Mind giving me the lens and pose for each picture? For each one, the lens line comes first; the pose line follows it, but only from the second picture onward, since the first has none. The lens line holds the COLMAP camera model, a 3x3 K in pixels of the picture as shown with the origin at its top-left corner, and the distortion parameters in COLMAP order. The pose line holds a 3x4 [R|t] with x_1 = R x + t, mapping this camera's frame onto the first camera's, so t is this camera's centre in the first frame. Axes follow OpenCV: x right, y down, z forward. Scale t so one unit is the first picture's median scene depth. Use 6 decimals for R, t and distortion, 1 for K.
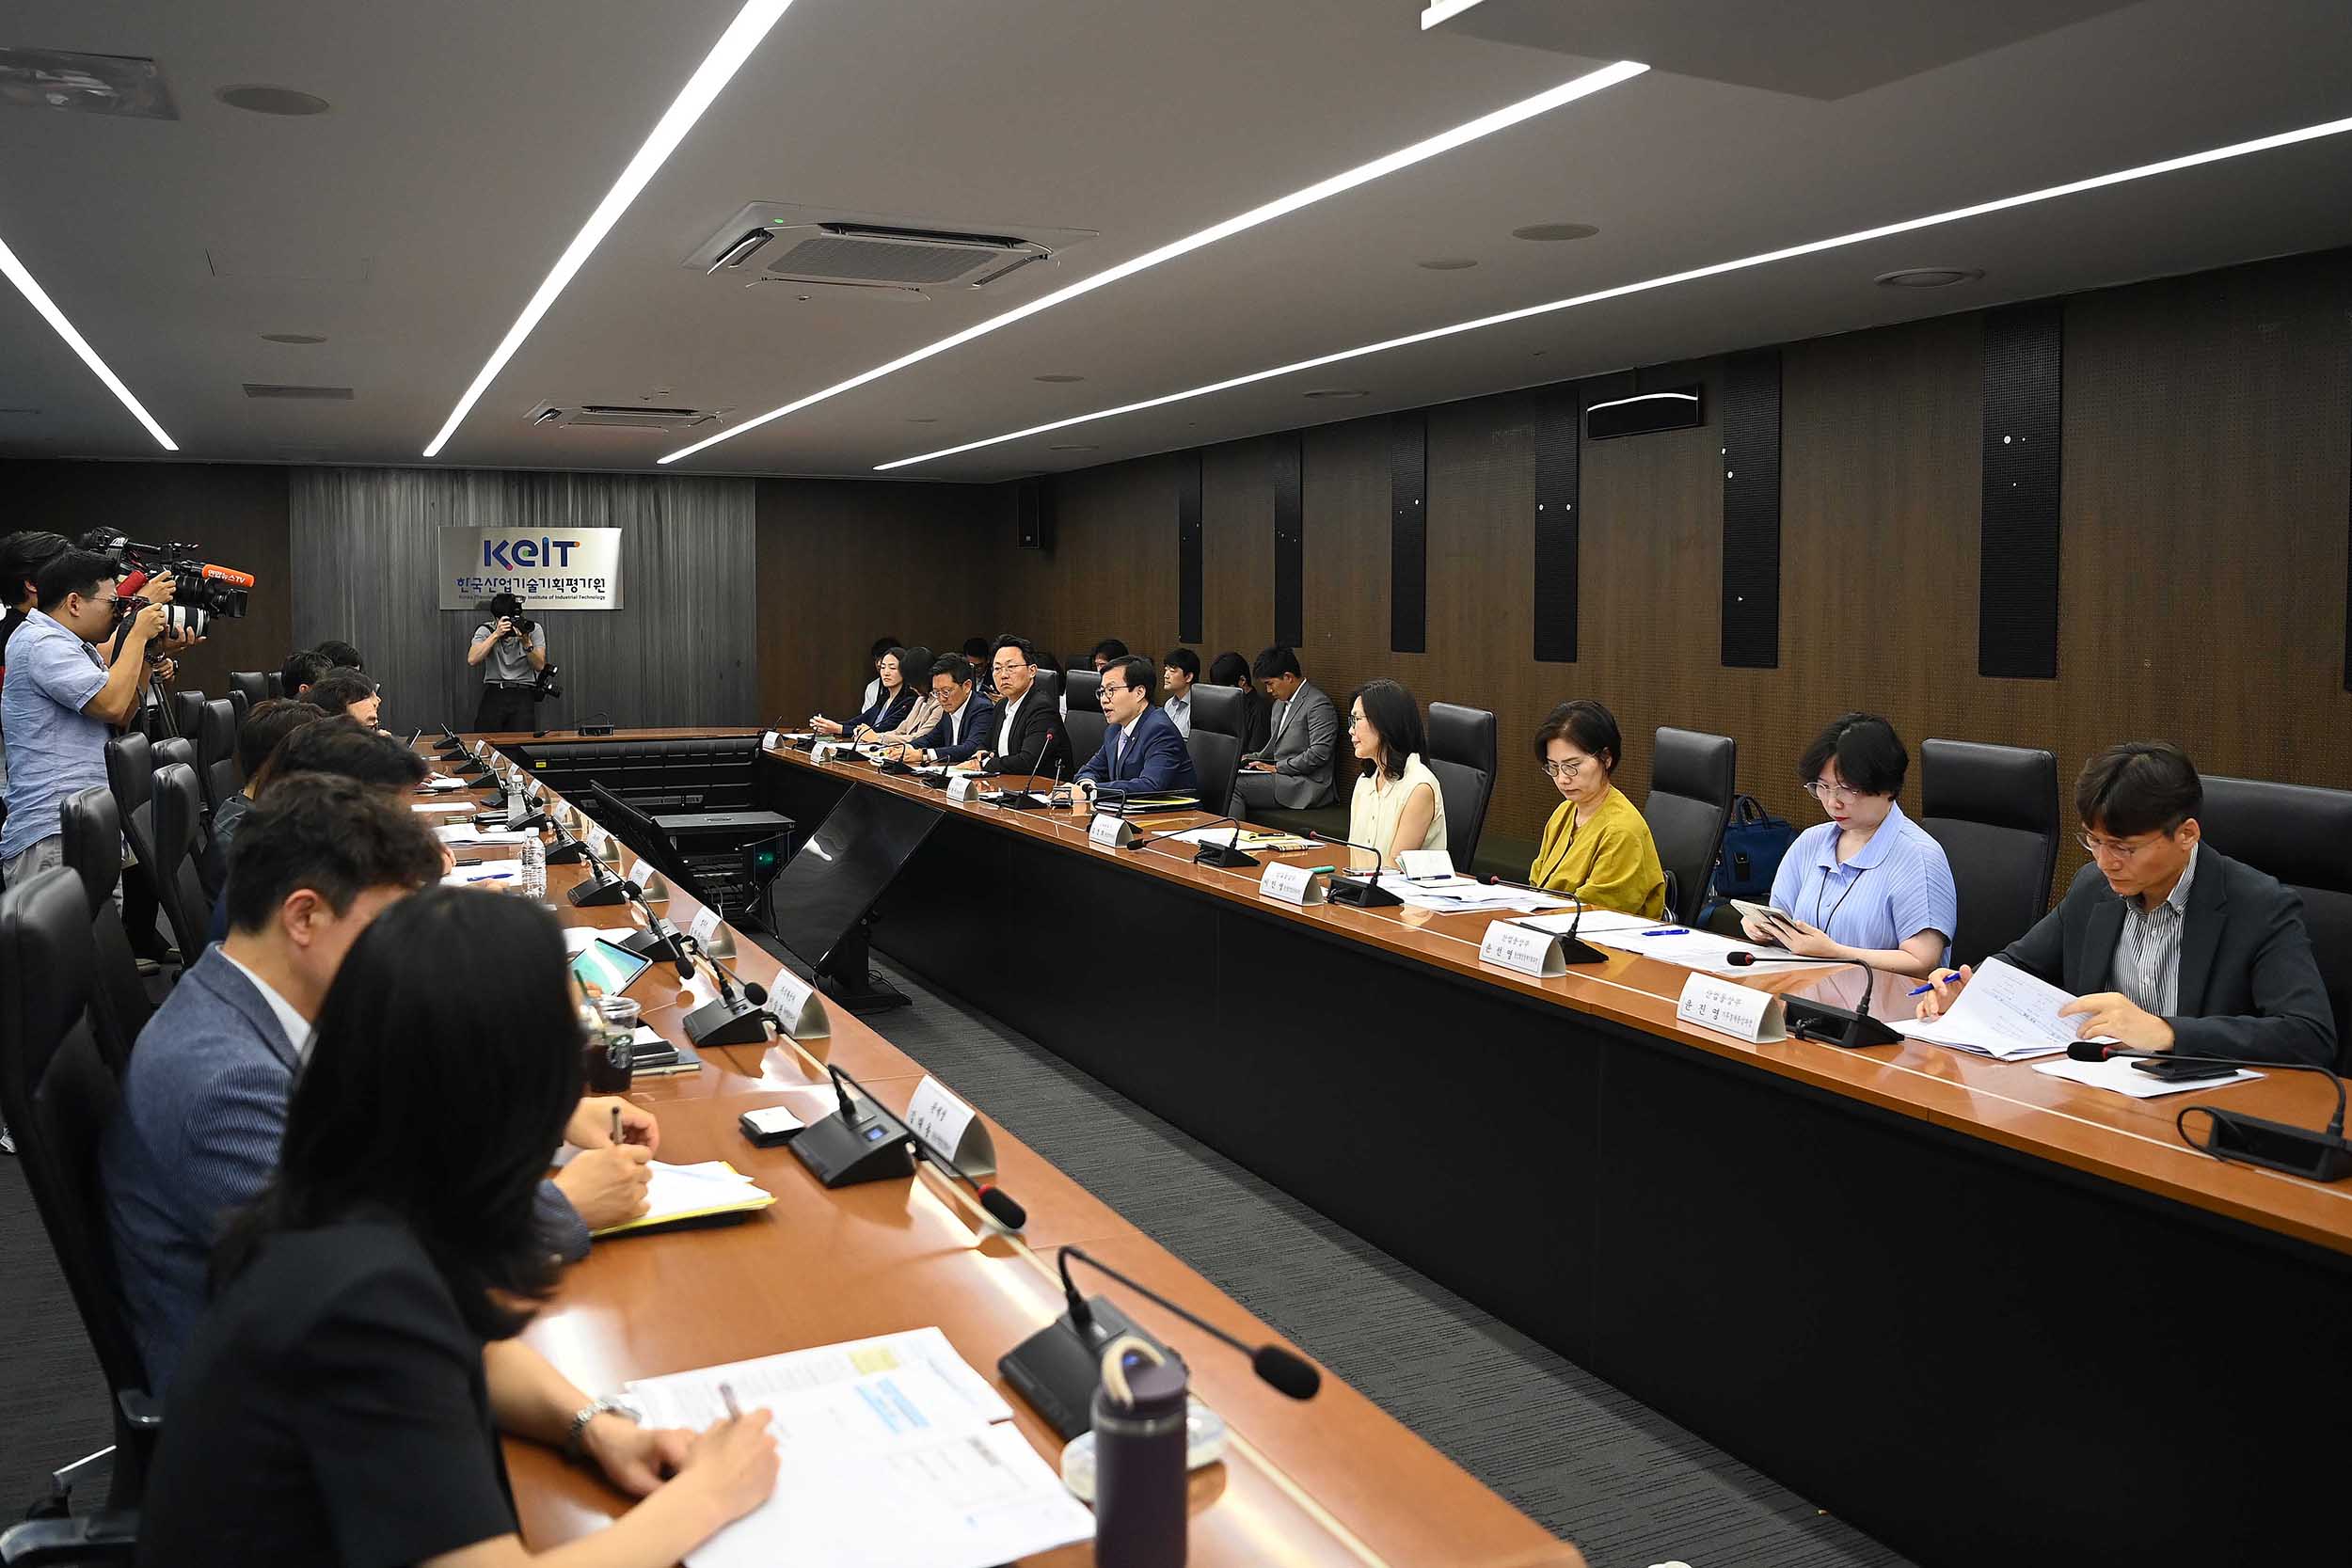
lens RADIAL K [[1798.9, 0, 1176.0], [0, 1798.9, 784.0], [0, 0, 1]] dist [-0.061857, 0.002158]
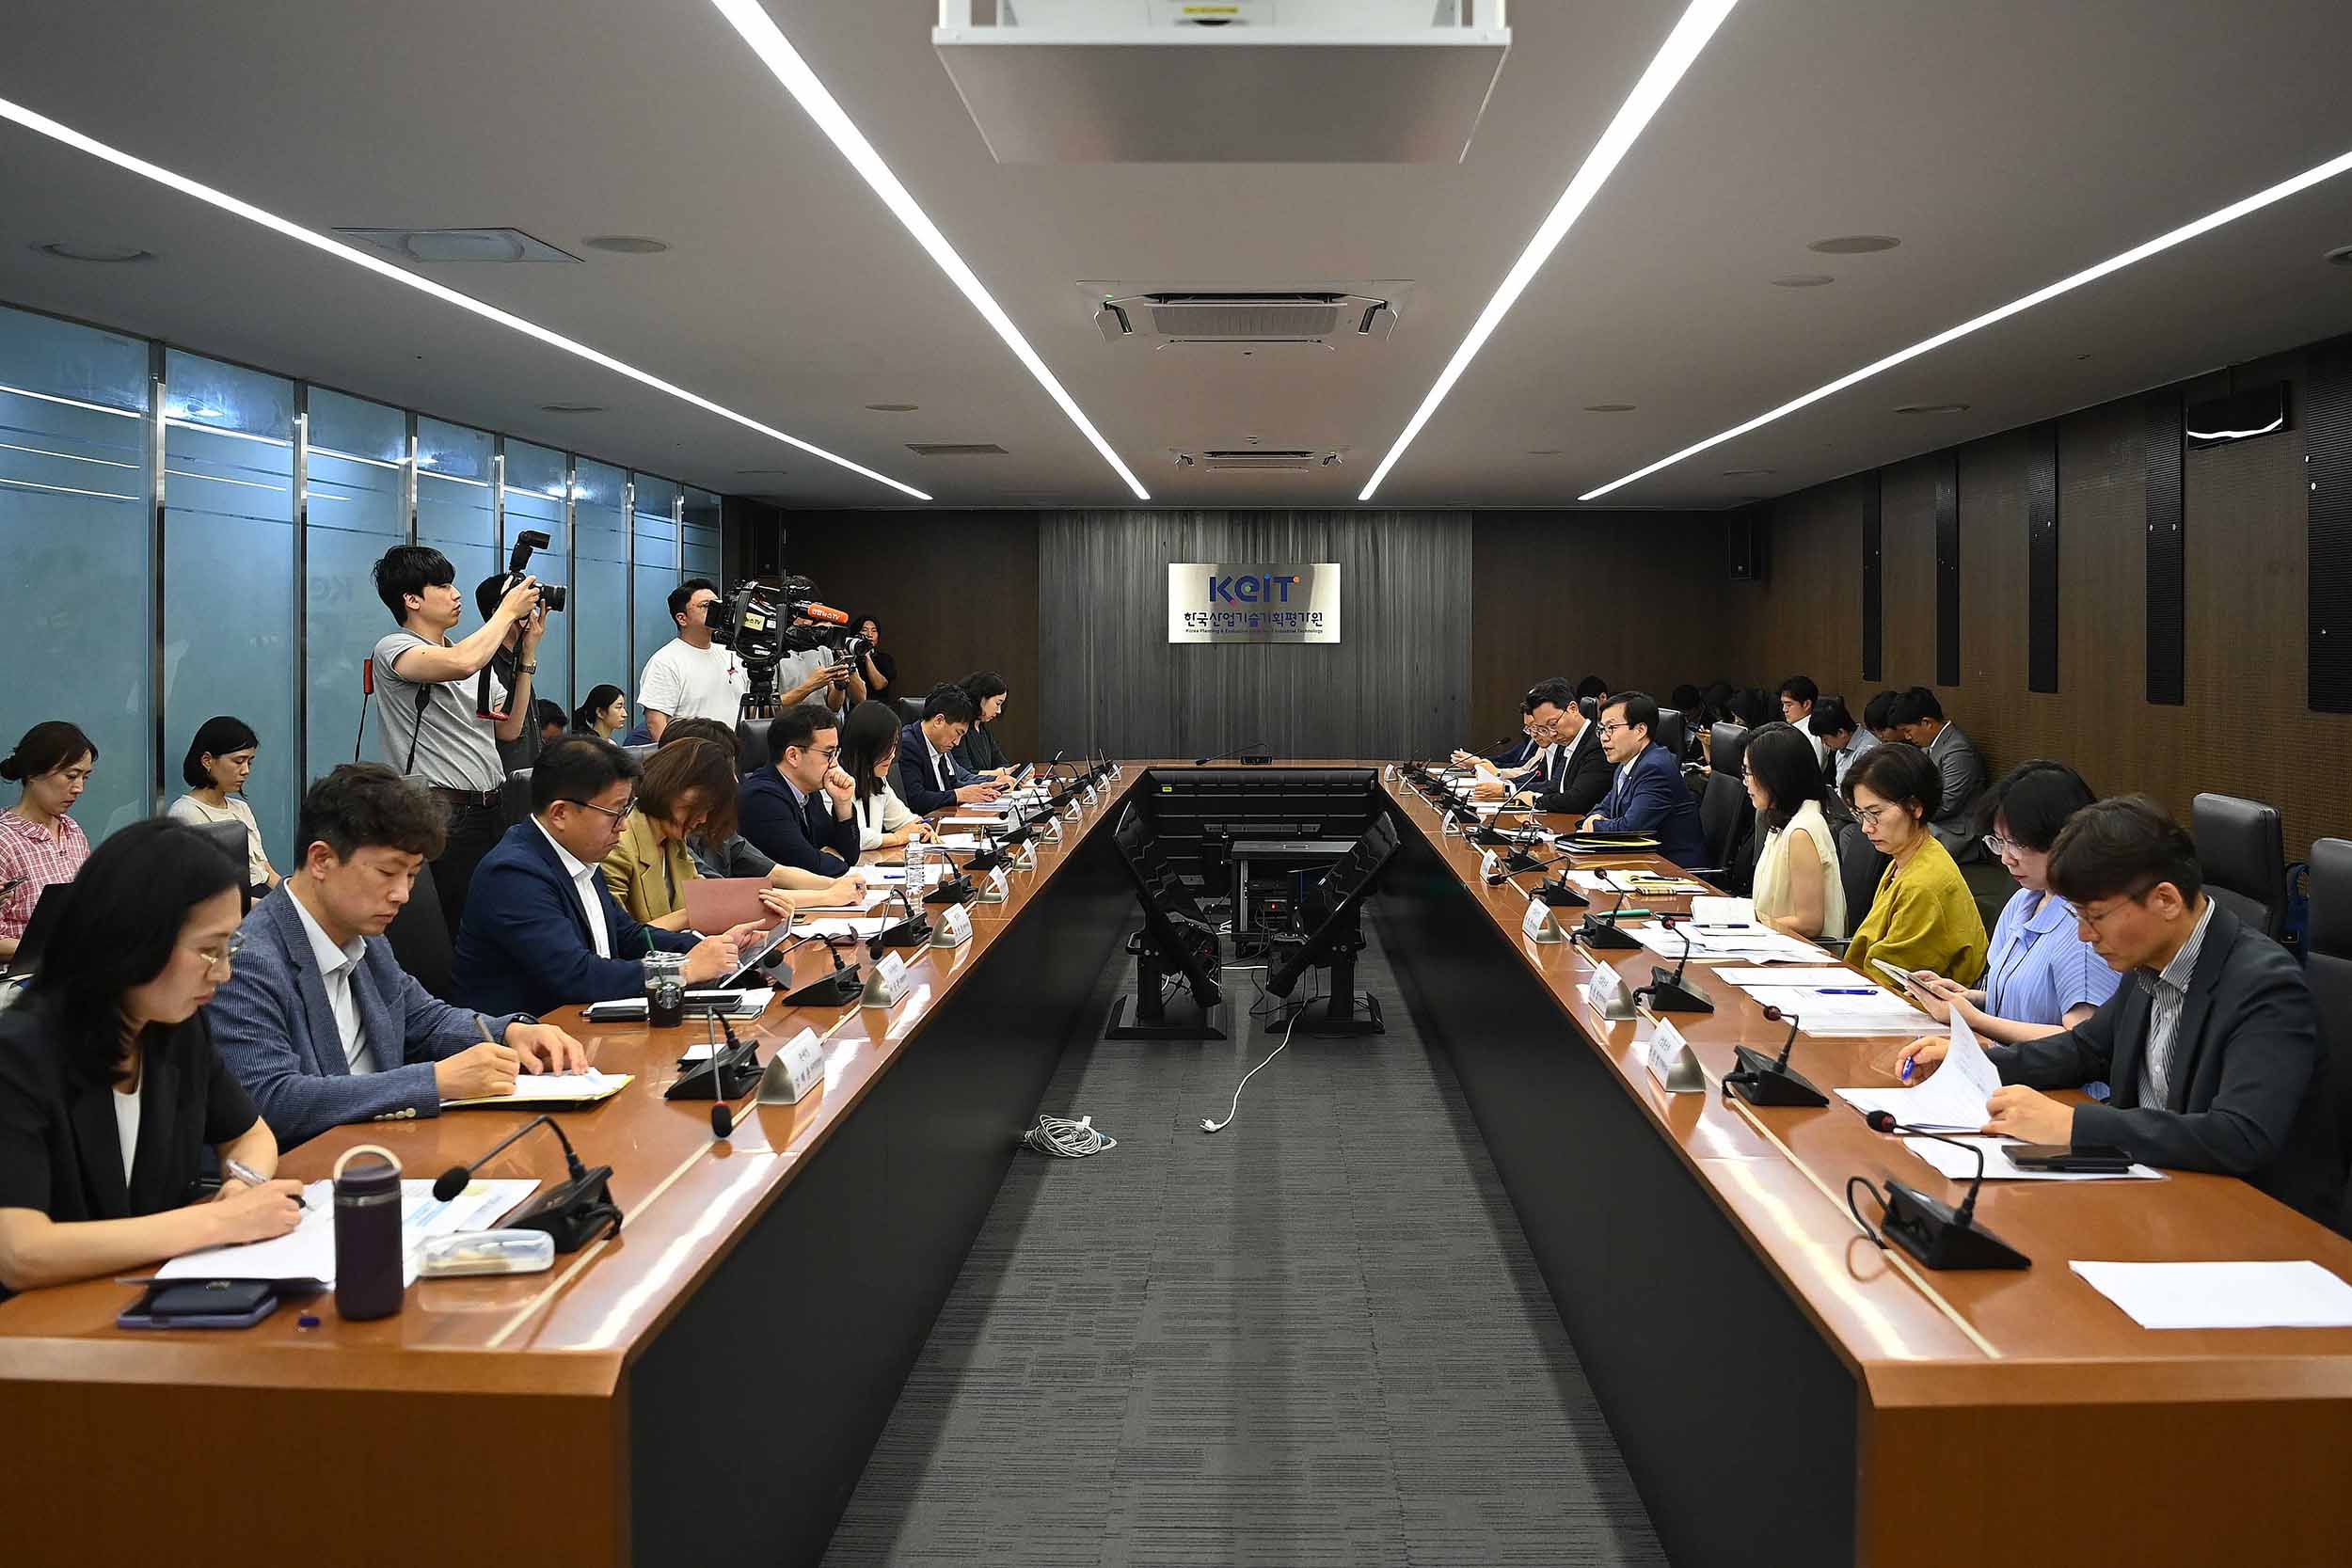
lens RADIAL K [[1888.9, 0, 1174.0], [0, 1888.9, 752.6], [0, 0, 1]] dist [-0.055060, 0.005644]
pose [[0.901316, 0.024278, -0.432481, 0.191281], [-0.041164, 0.998710, -0.029724, 0.001107], [0.431202, 0.044593, 0.901153, -0.016258]]
